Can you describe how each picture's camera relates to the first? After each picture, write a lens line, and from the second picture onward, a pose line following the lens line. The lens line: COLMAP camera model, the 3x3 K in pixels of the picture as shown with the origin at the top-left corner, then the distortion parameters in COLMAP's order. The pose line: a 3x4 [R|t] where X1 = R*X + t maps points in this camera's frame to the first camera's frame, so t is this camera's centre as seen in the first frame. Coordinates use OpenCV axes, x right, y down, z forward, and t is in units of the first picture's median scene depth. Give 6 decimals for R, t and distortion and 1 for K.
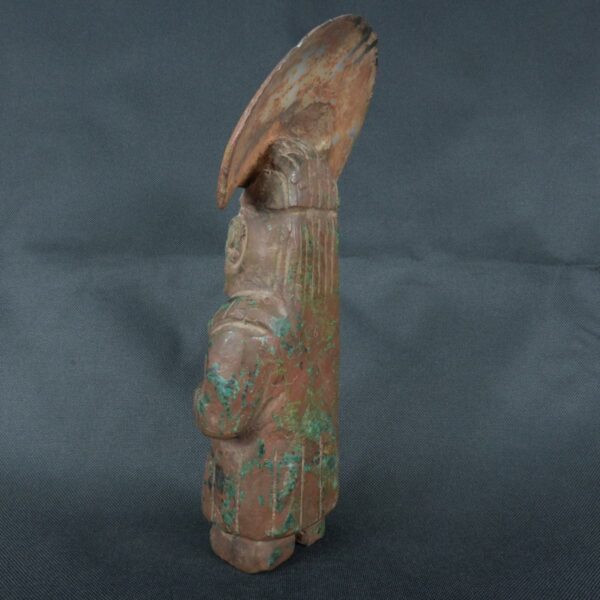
lens RADIAL K [[613.4, 0, 299.5], [0, 613.4, 299.8], [0, 0, 1]] dist [-0.004852, 0.000000]
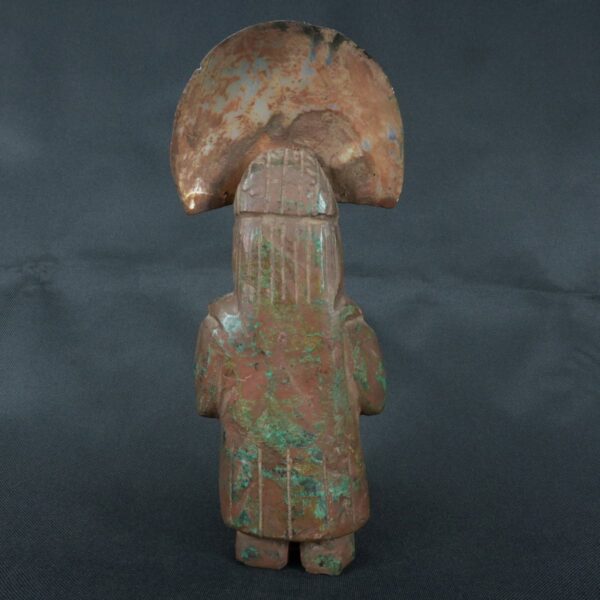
lens RADIAL K [[613.4, 0, 297.1], [0, 613.4, 300.2], [0, 0, 1]] dist [-0.004852, 0.000000]
pose [[0.533433, 0.074595, -0.842547, 0.888733], [-0.151837, 0.988368, -0.008626, -0.004155], [0.832103, 0.132531, 0.538554, 0.483384]]
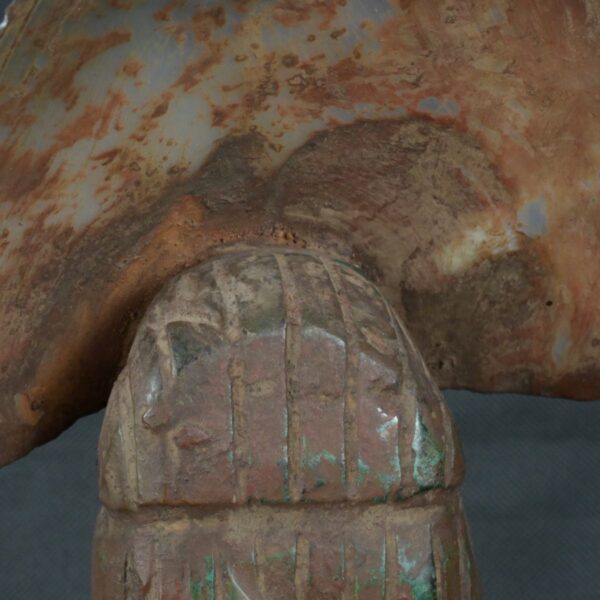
lens RADIAL K [[1946.5, 0, 298.7], [0, 1946.5, 299.2], [0, 0, 1]] dist [0.002357, 0.000000]
pose [[0.739328, 0.040692, -0.672115, 0.620617], [-0.073221, 0.997112, -0.020175, -0.220430], [0.669353, 0.064128, 0.740172, 0.321063]]
